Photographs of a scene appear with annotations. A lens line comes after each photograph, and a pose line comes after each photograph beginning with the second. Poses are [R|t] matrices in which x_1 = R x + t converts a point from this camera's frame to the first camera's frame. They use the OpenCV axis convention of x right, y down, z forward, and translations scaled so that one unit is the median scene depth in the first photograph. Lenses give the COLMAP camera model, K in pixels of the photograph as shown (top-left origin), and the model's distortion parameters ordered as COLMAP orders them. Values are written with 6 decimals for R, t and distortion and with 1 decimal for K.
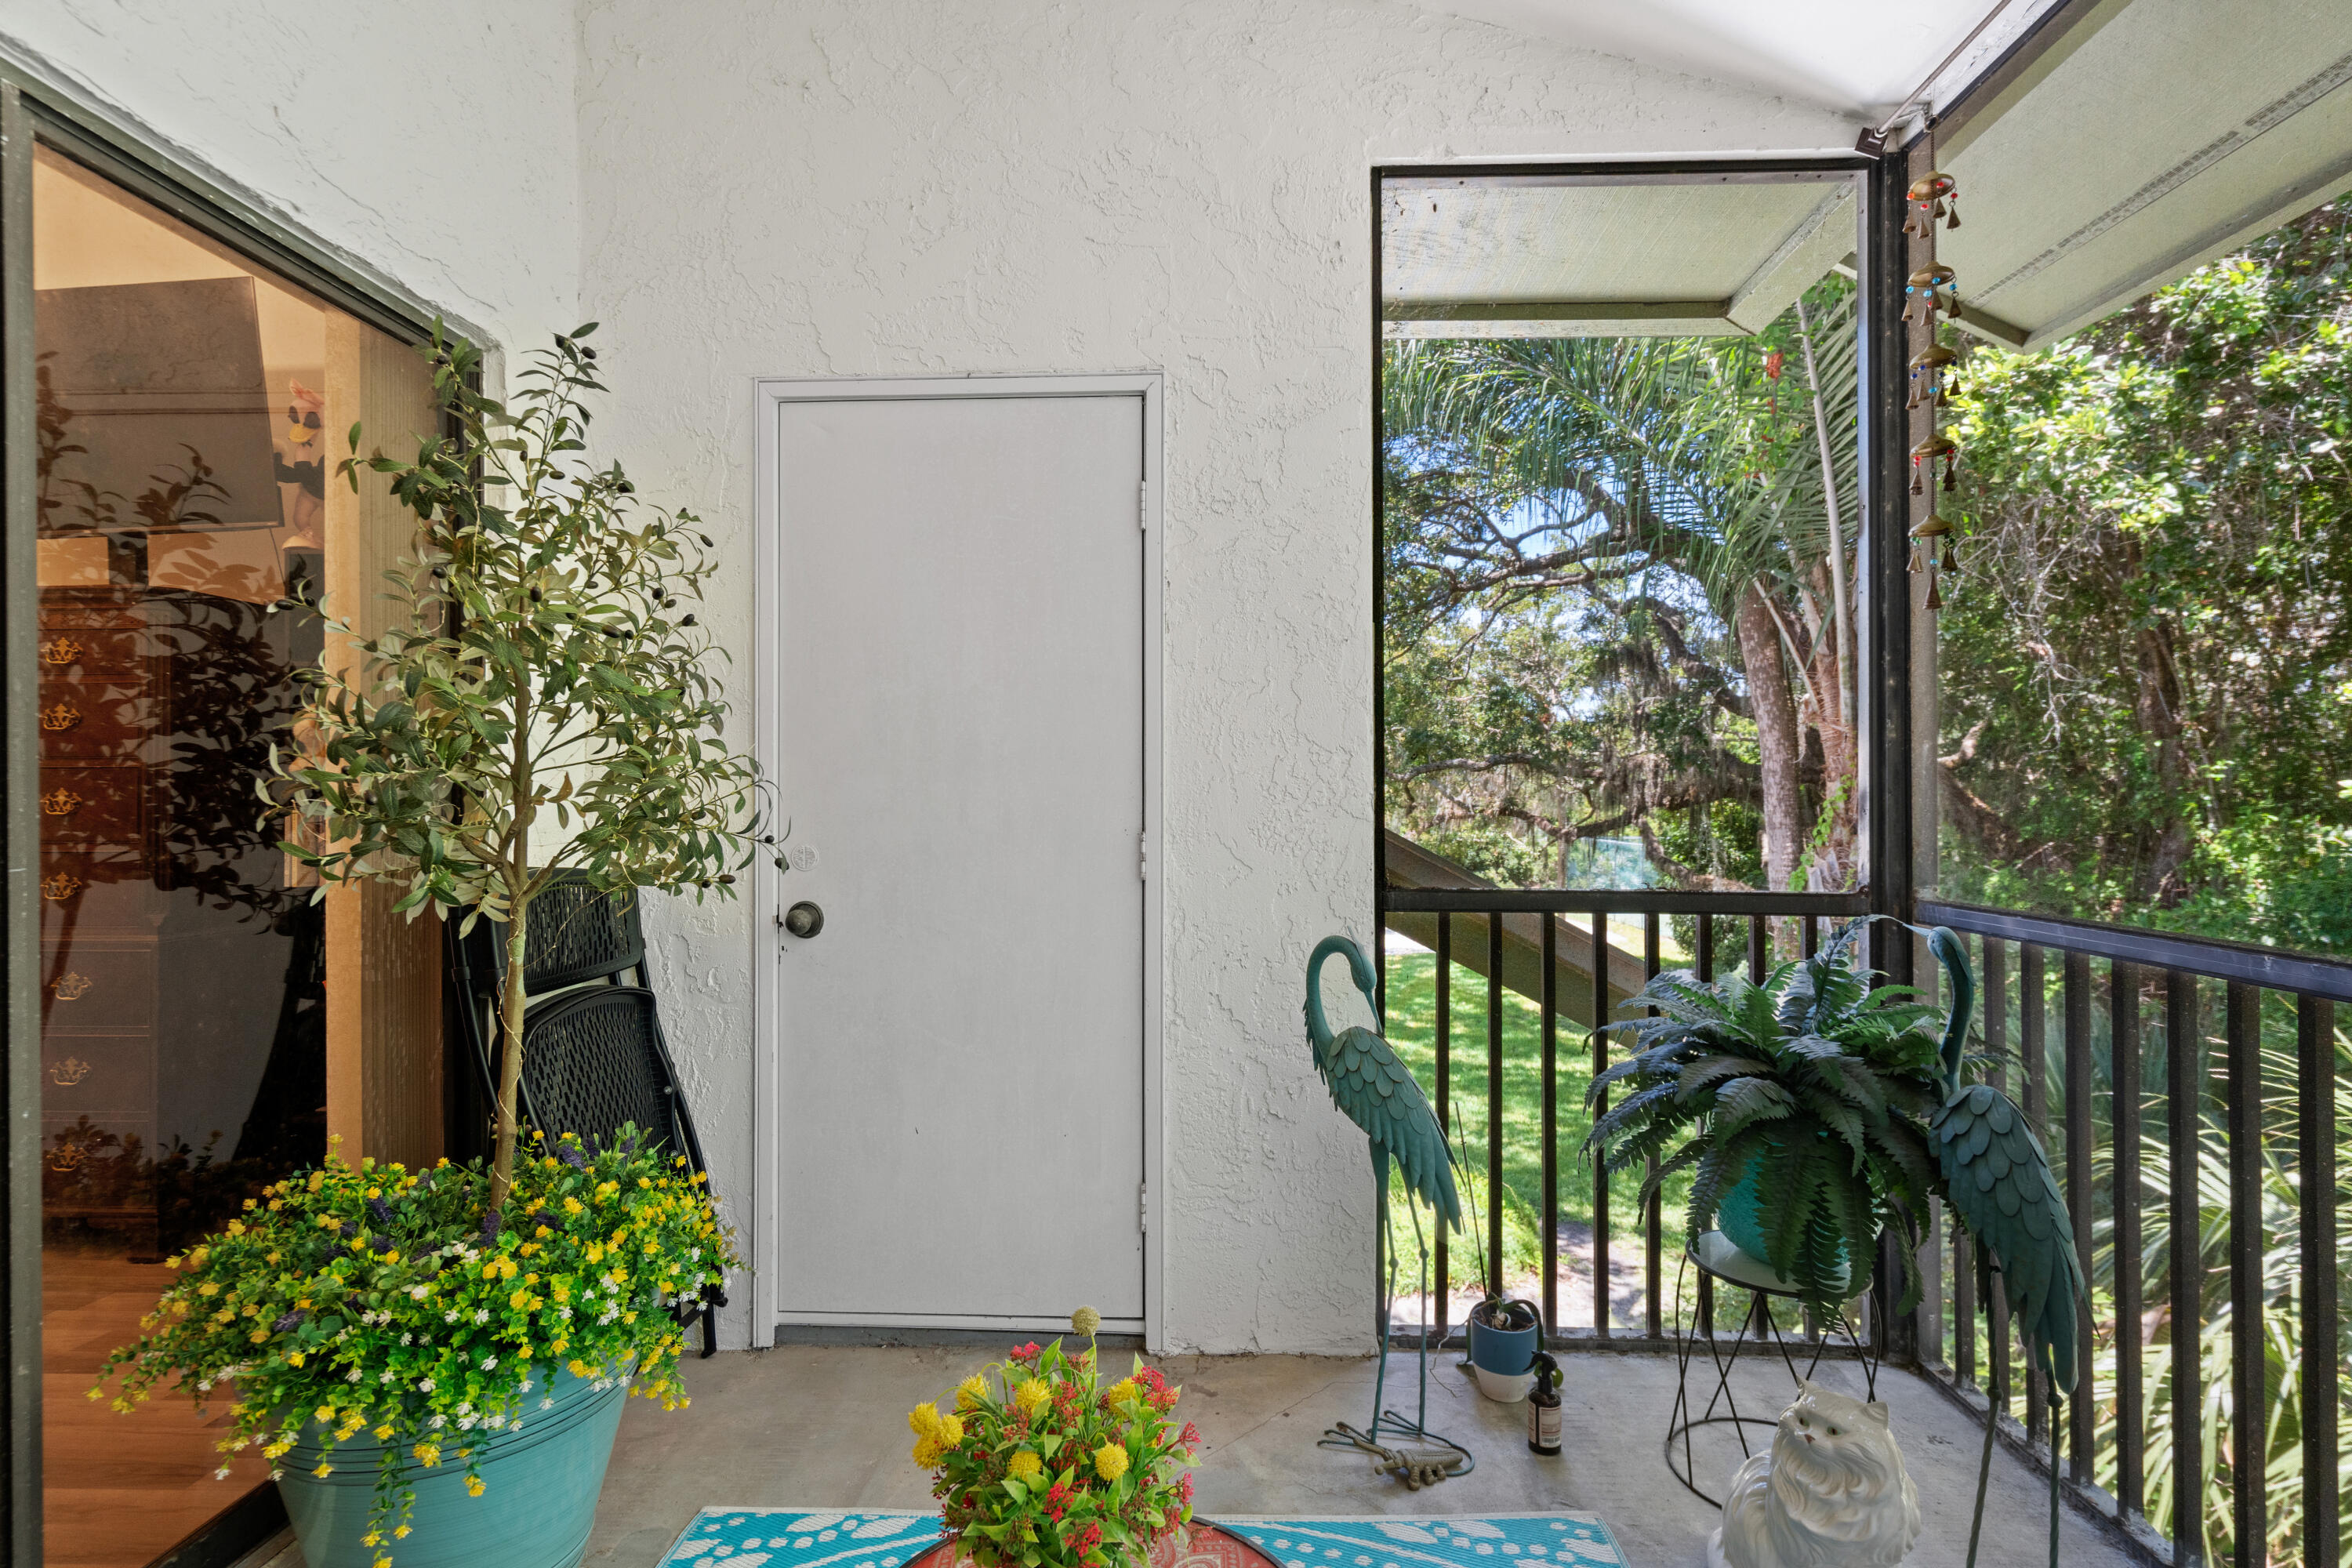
lens RADIAL K [[1196.2, 0, 1176.0], [0, 1196.2, 784.0], [0, 0, 1]] dist [-0.000420, 0.000559]
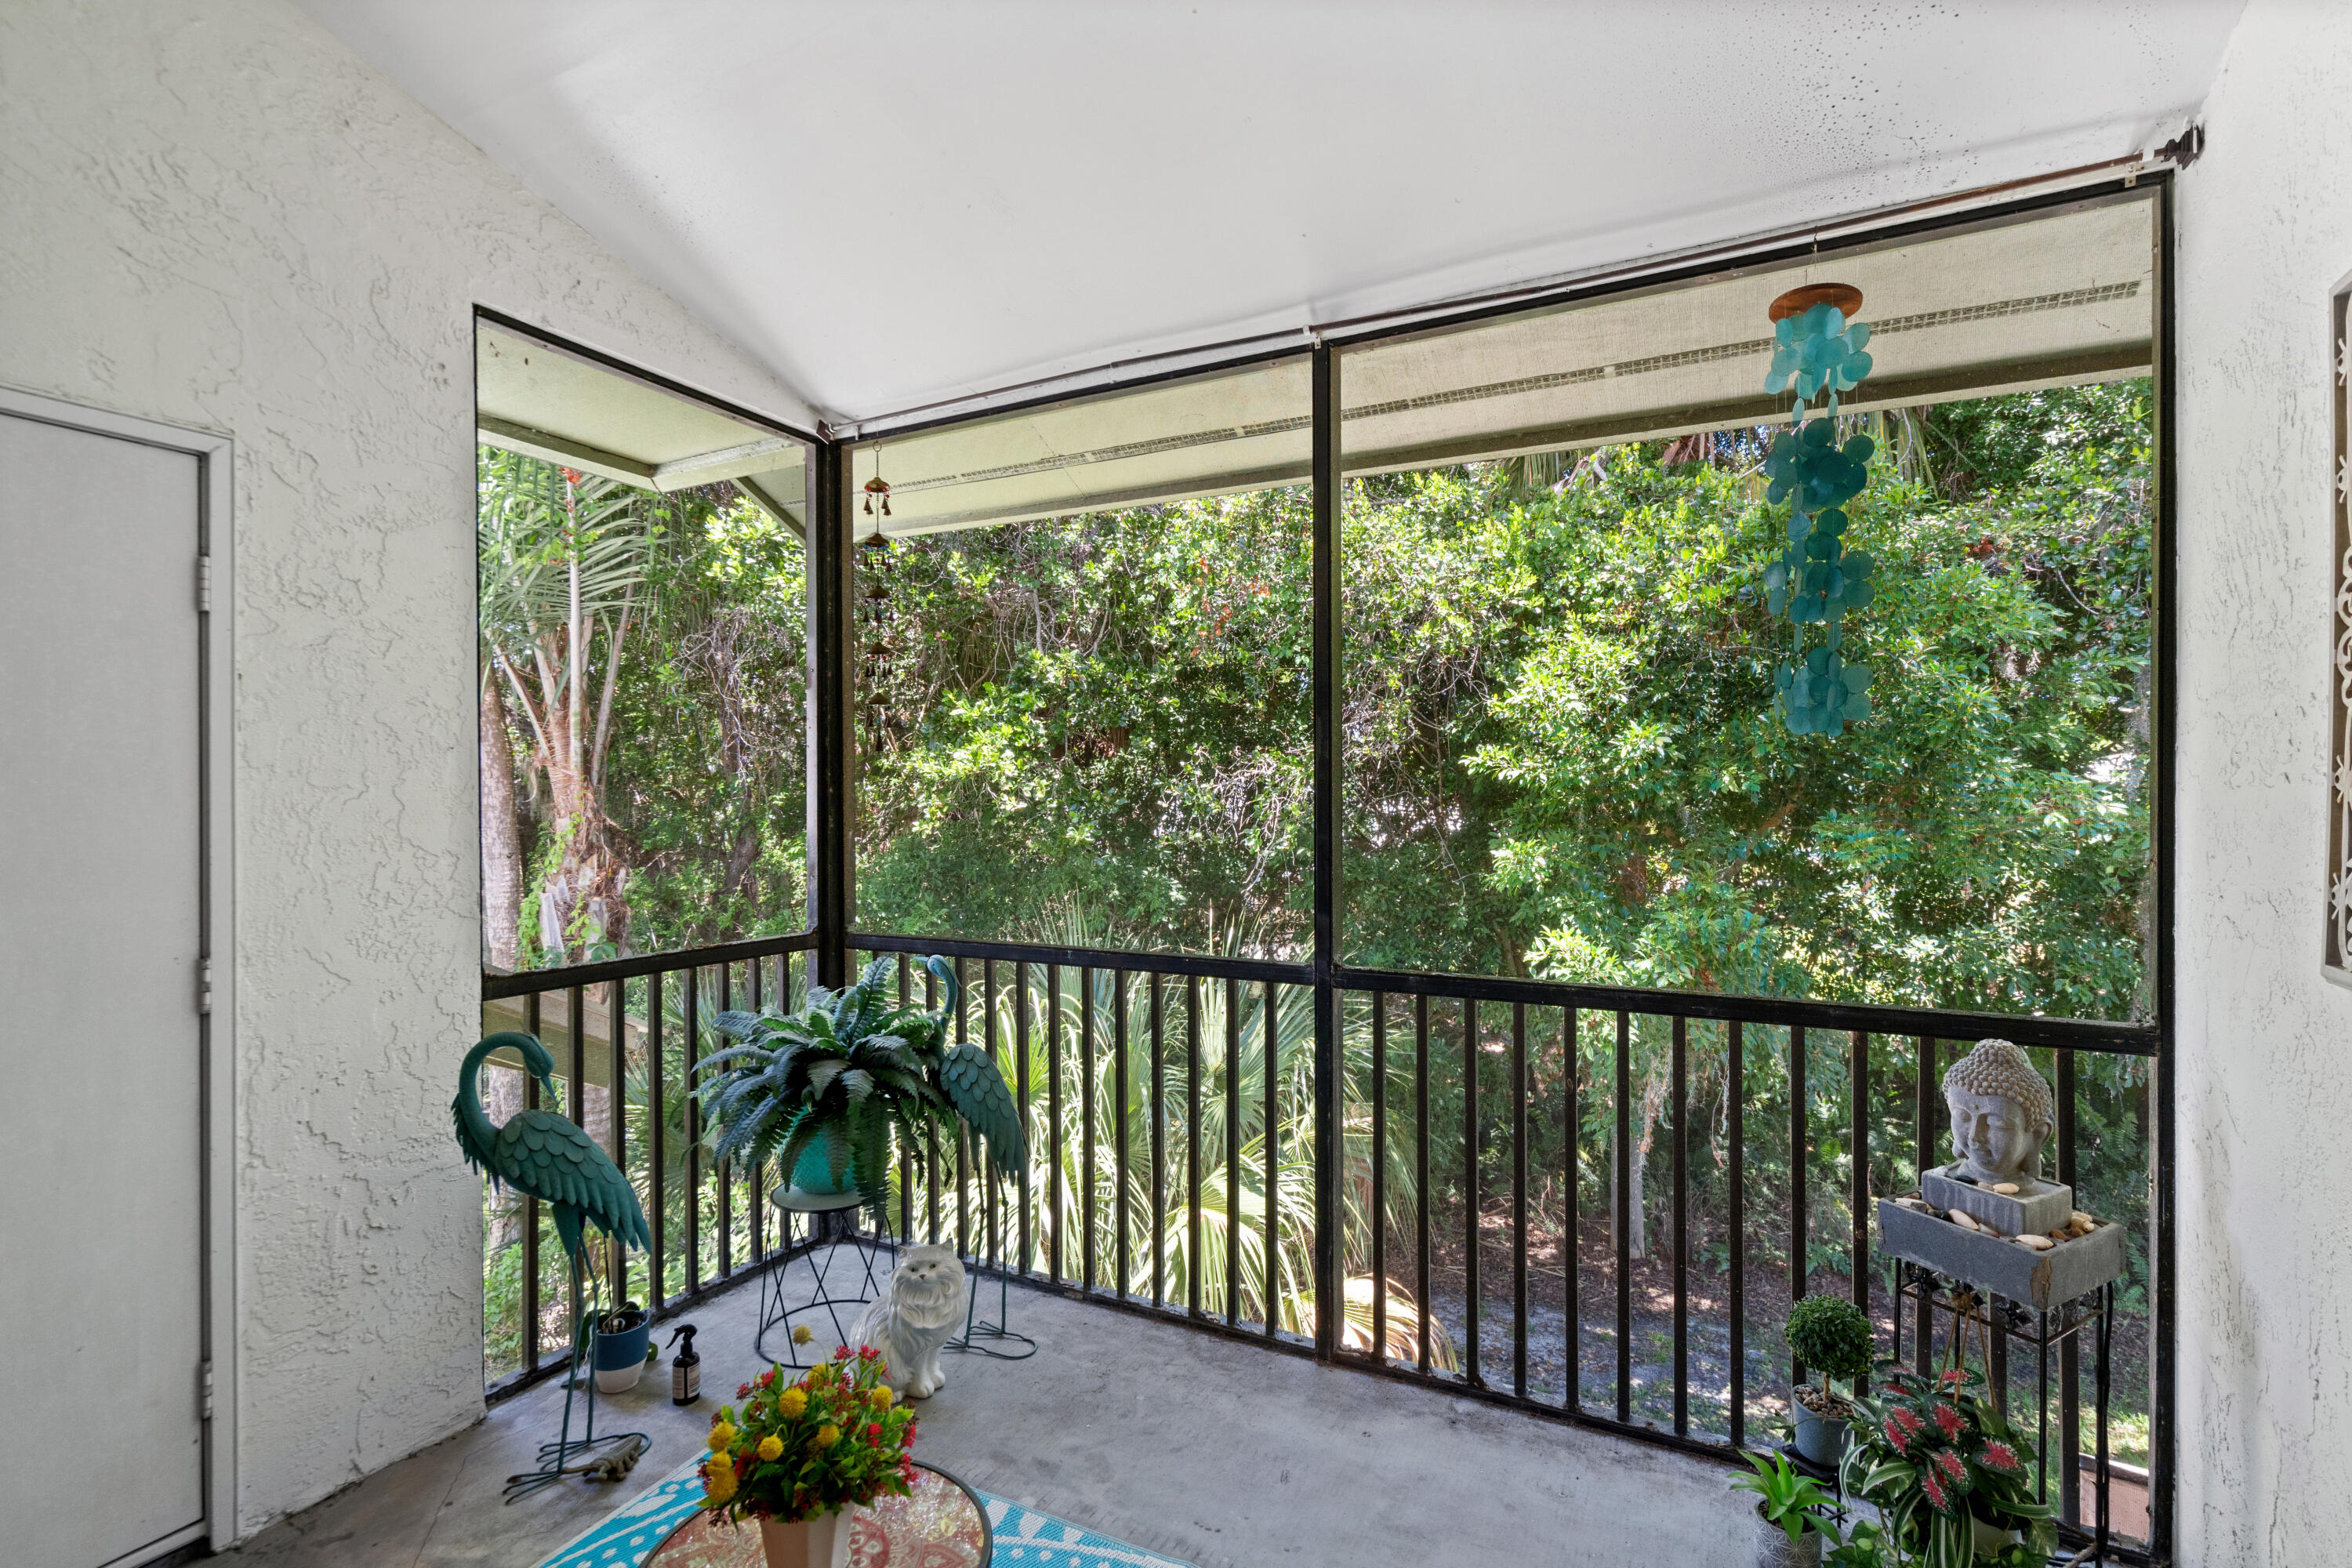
lens RADIAL K [[1059.8, 0, 1192.1], [0, 1059.8, 782.5], [0, 0, 1]] dist [-0.001314, 0.000773]
pose [[0.426883, 0.013284, 0.904209, -0.416972], [-0.001197, 0.999900, -0.014125, -0.077105], [-0.904306, 0.004948, 0.426856, 0.017352]]
